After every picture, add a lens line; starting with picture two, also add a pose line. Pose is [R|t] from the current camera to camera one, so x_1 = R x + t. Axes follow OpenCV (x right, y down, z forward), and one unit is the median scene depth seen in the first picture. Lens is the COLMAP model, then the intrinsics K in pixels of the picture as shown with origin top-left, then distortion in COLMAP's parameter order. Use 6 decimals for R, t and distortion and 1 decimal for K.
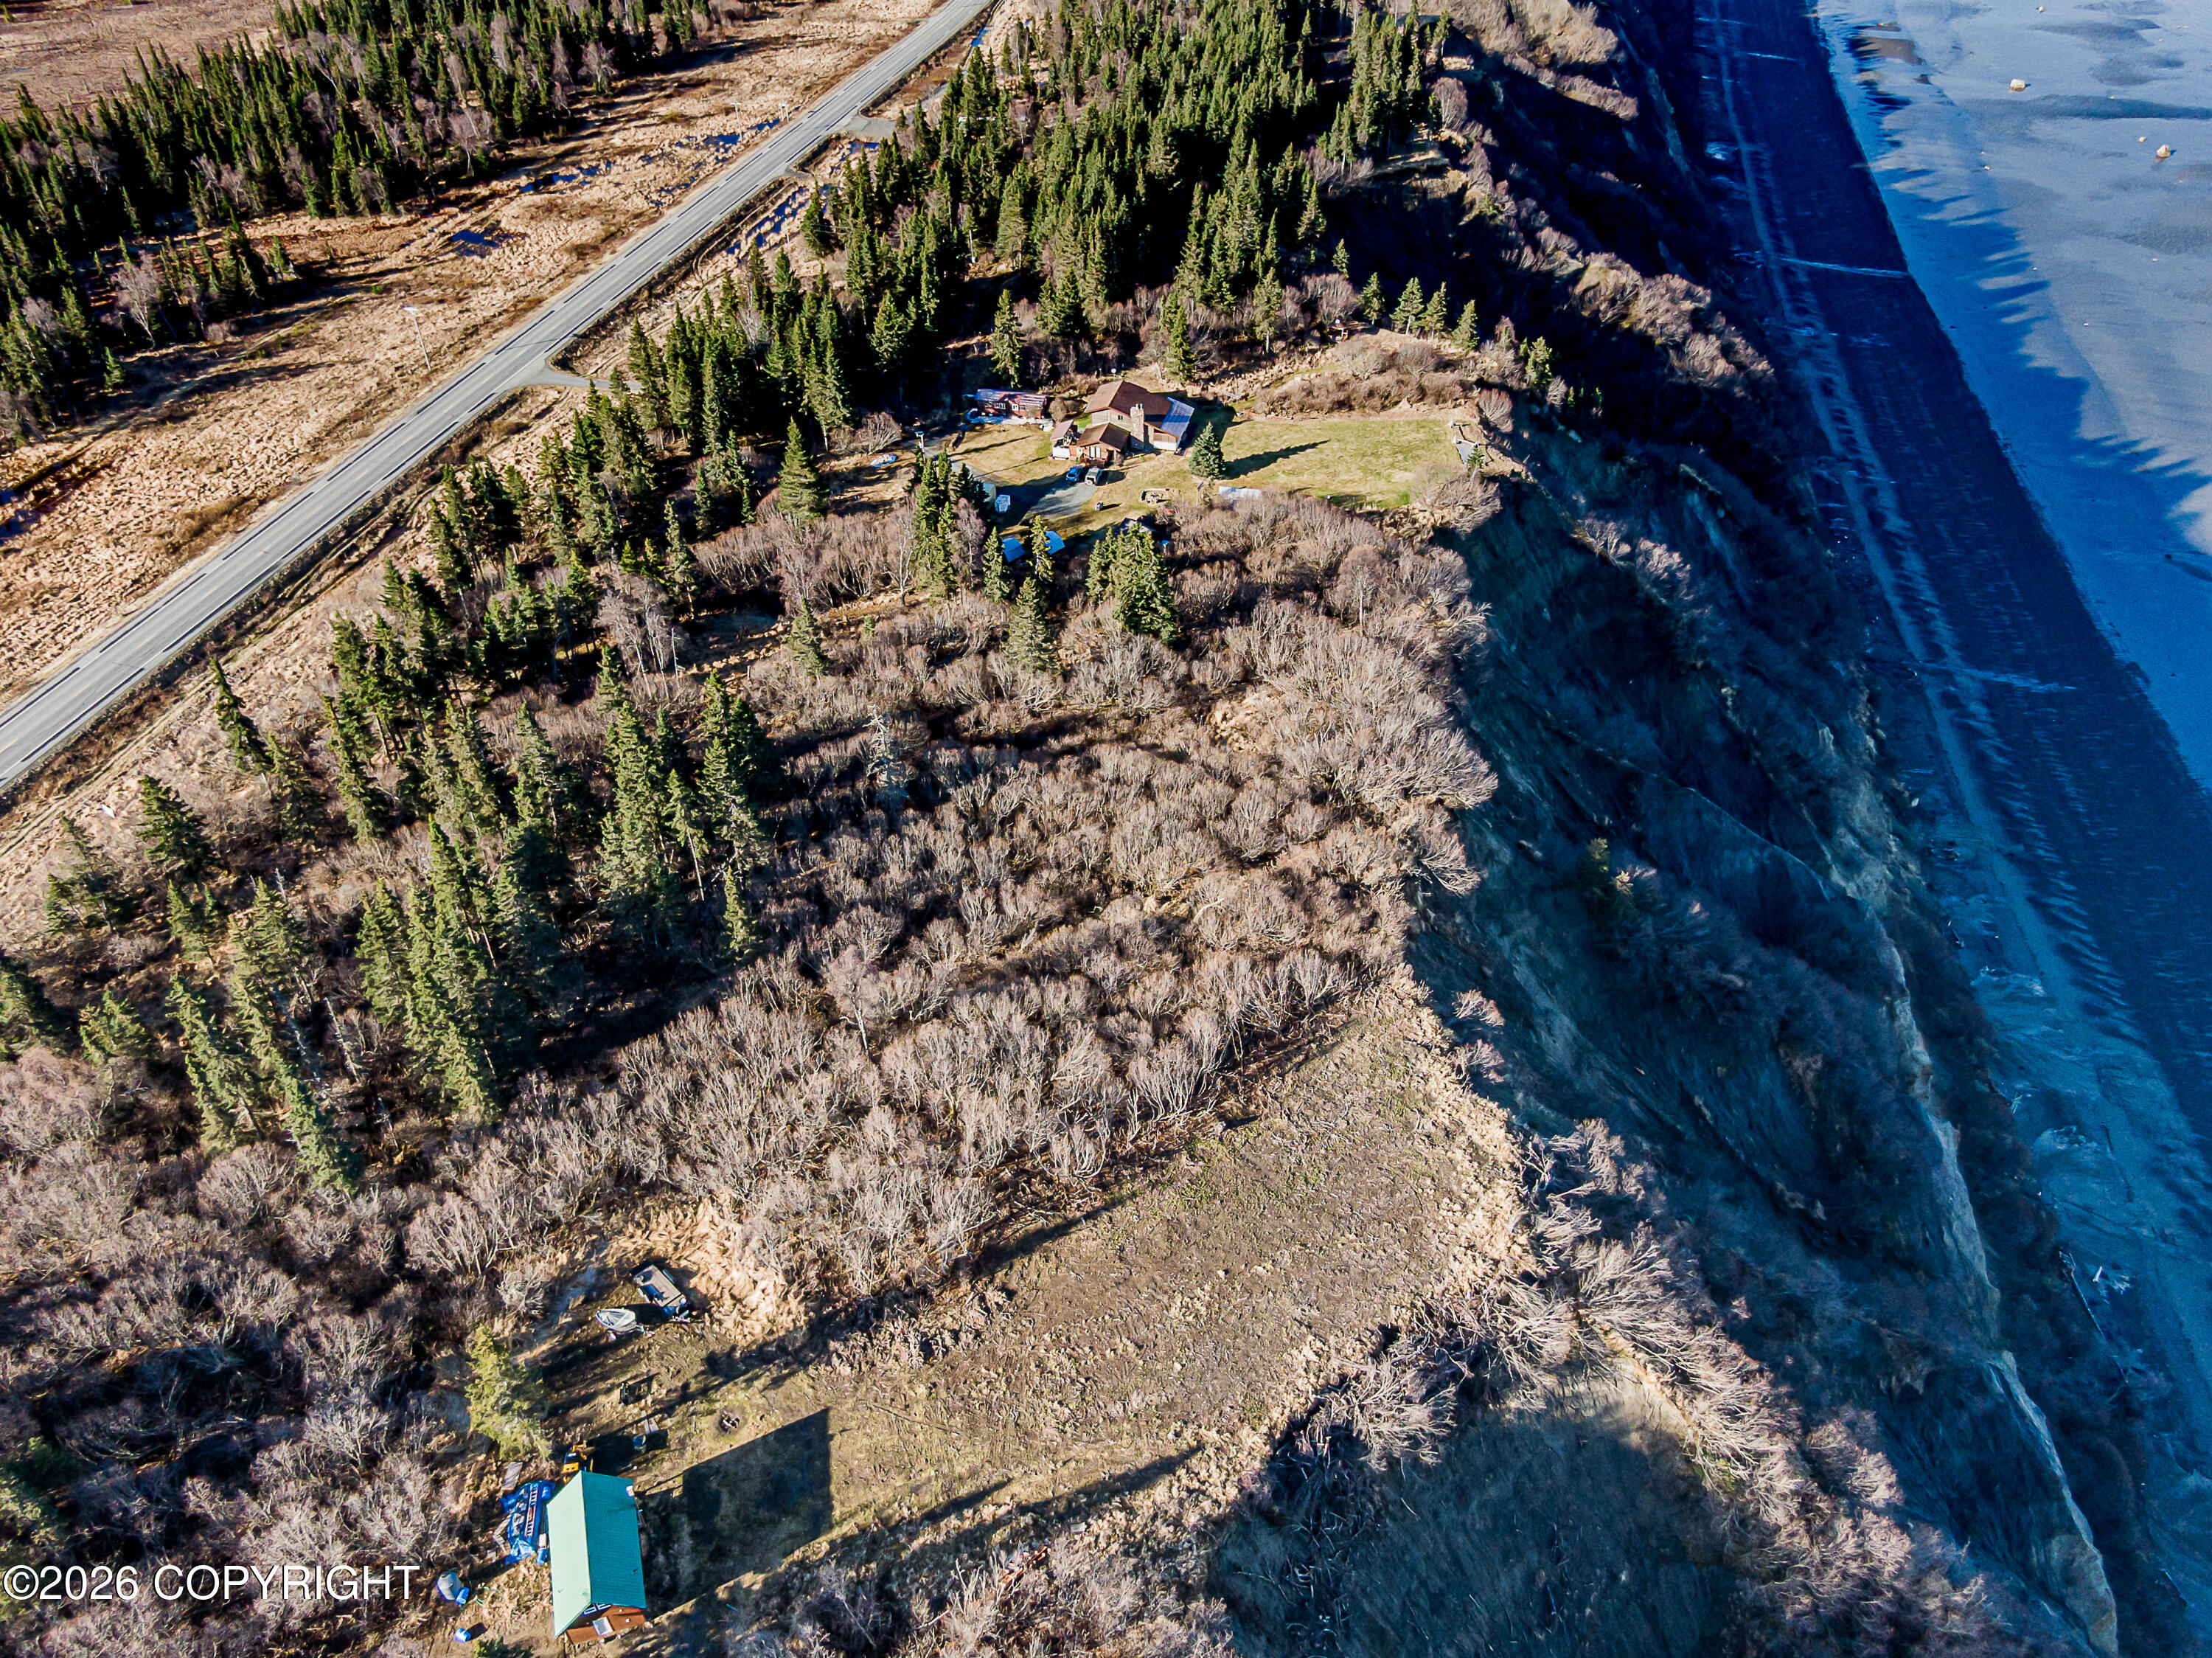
lens RADIAL K [[1582.1, 0, 1106.0], [0, 1582.1, 829.0], [0, 0, 1]] dist [0.036451, -0.042924]
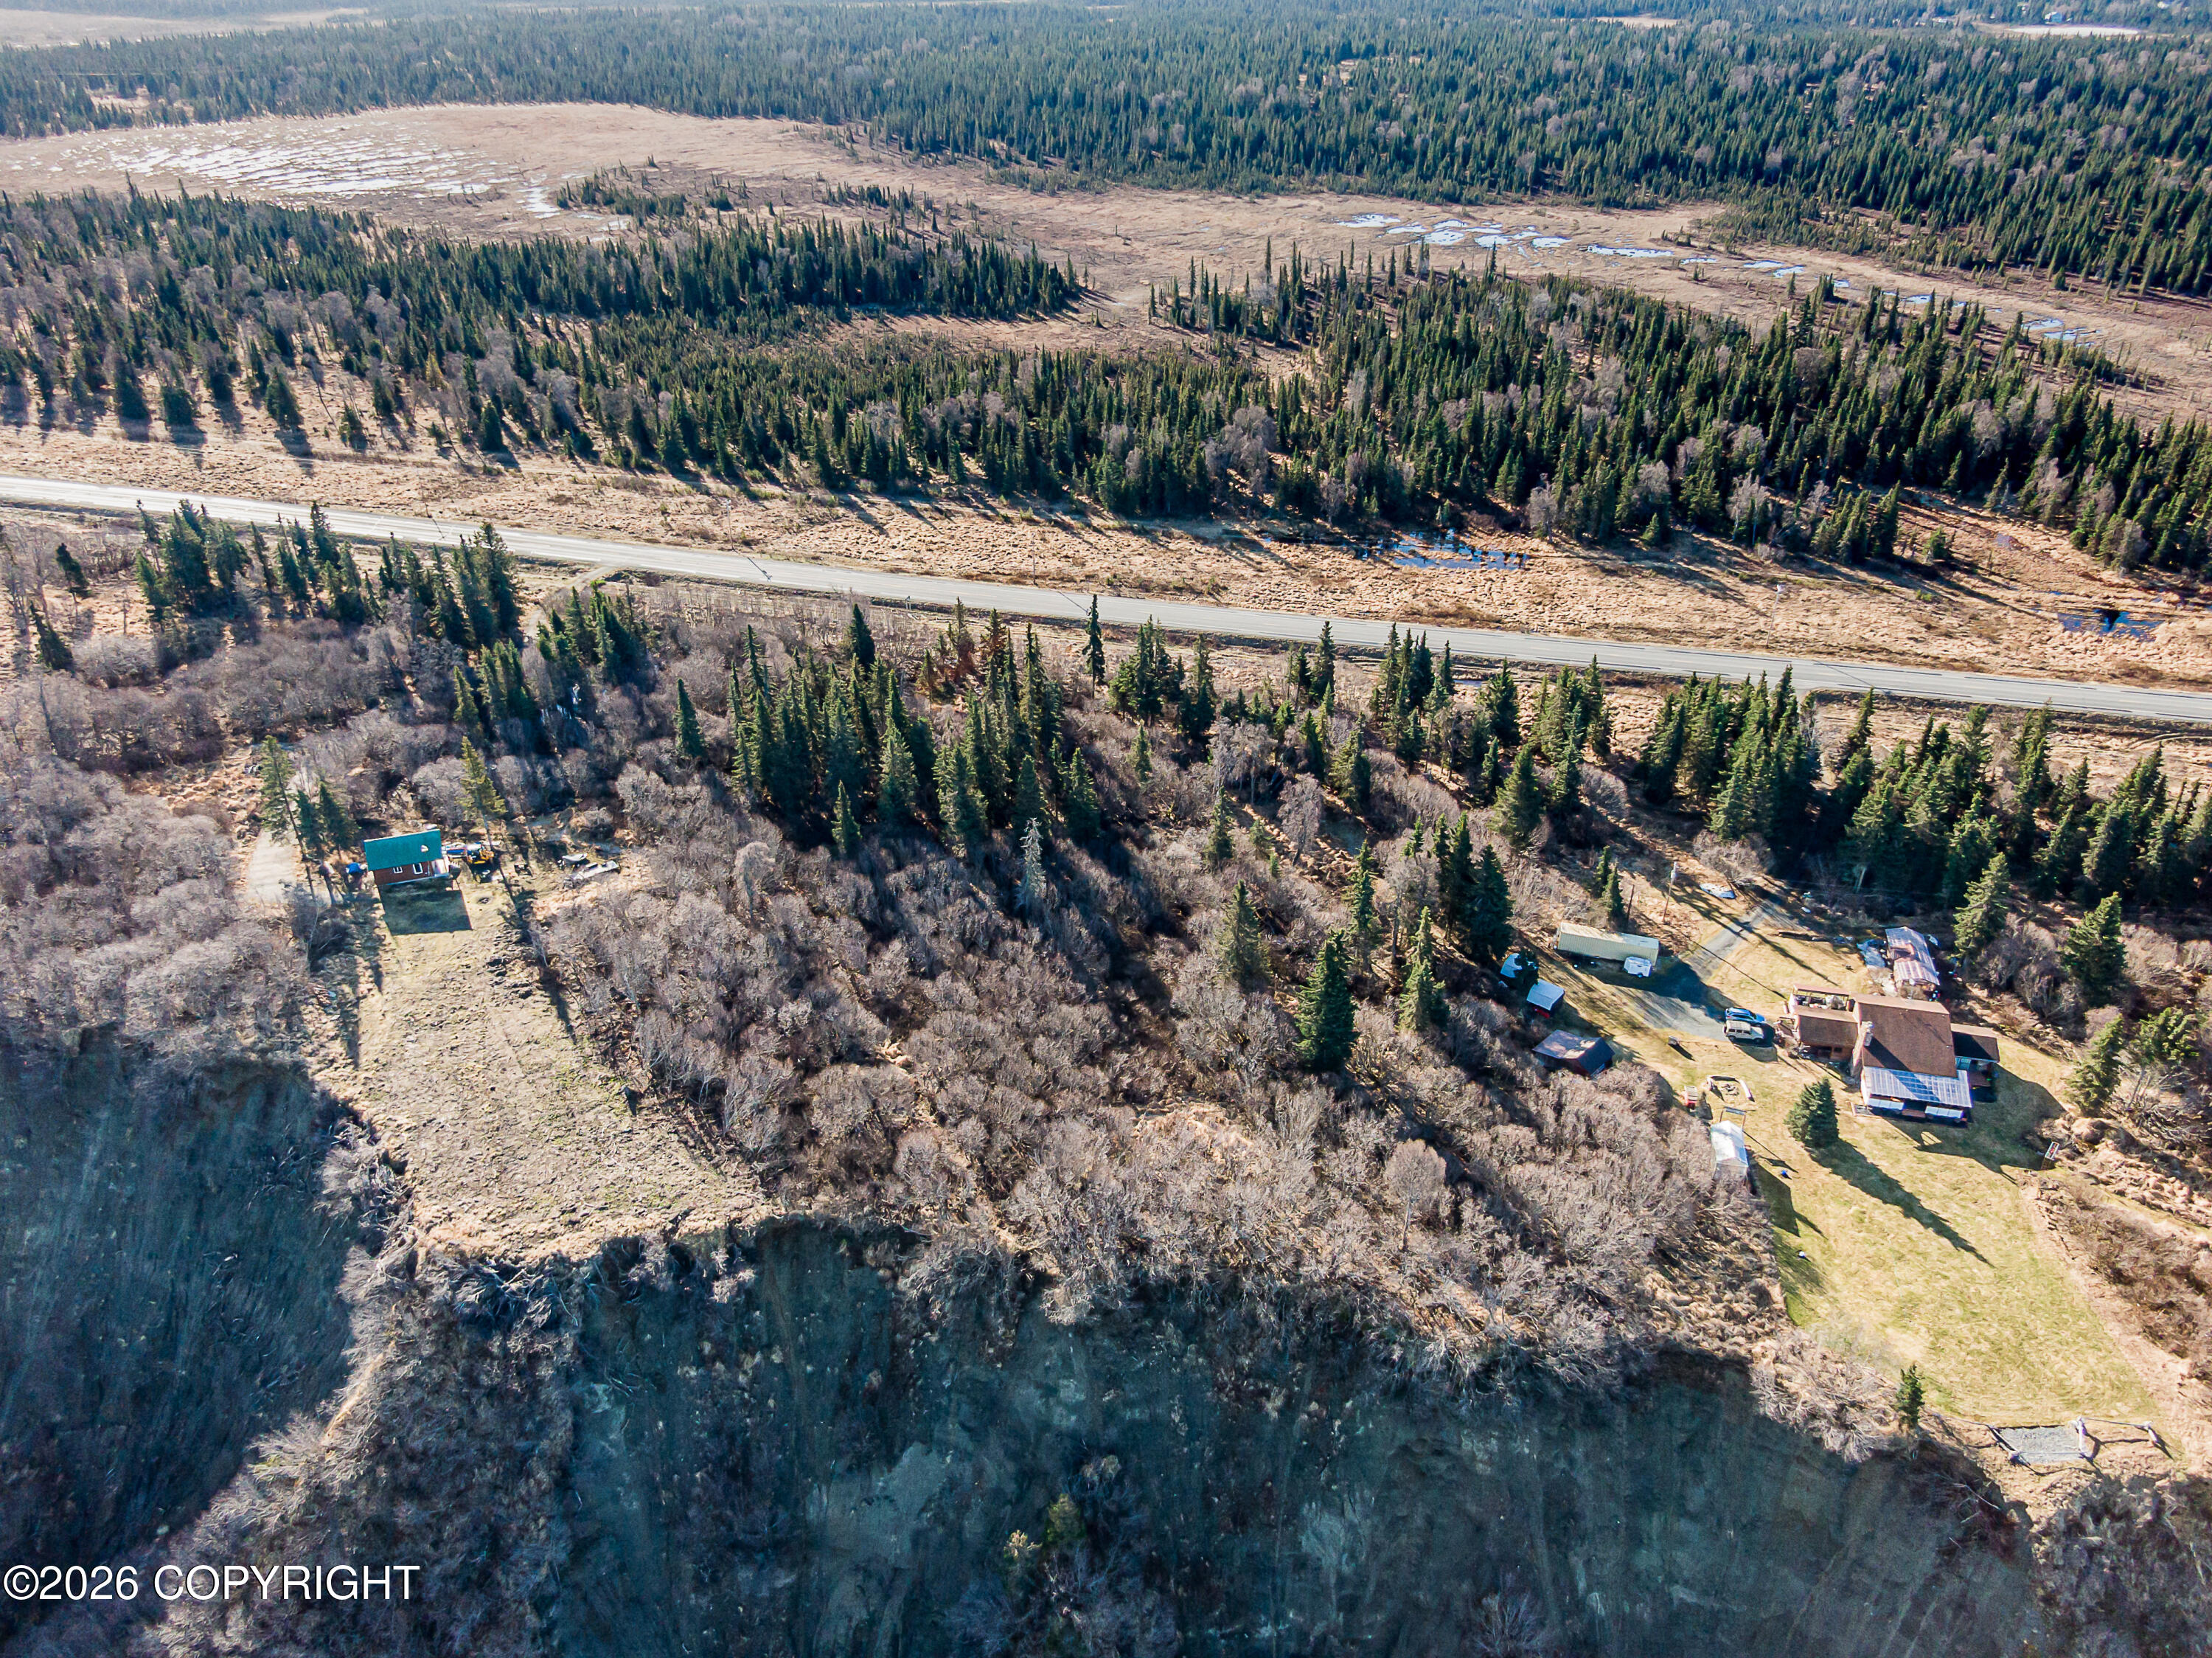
lens RADIAL K [[1582.1, 0, 1106.0], [0, 1582.1, 829.0], [0, 0, 1]] dist [0.036451, -0.042924]
pose [[0.017109, 0.523574, -0.851808, 1.074061], [-0.637621, 0.661934, 0.394059, -0.708110], [0.770160, 0.536389, 0.345166, 0.767246]]
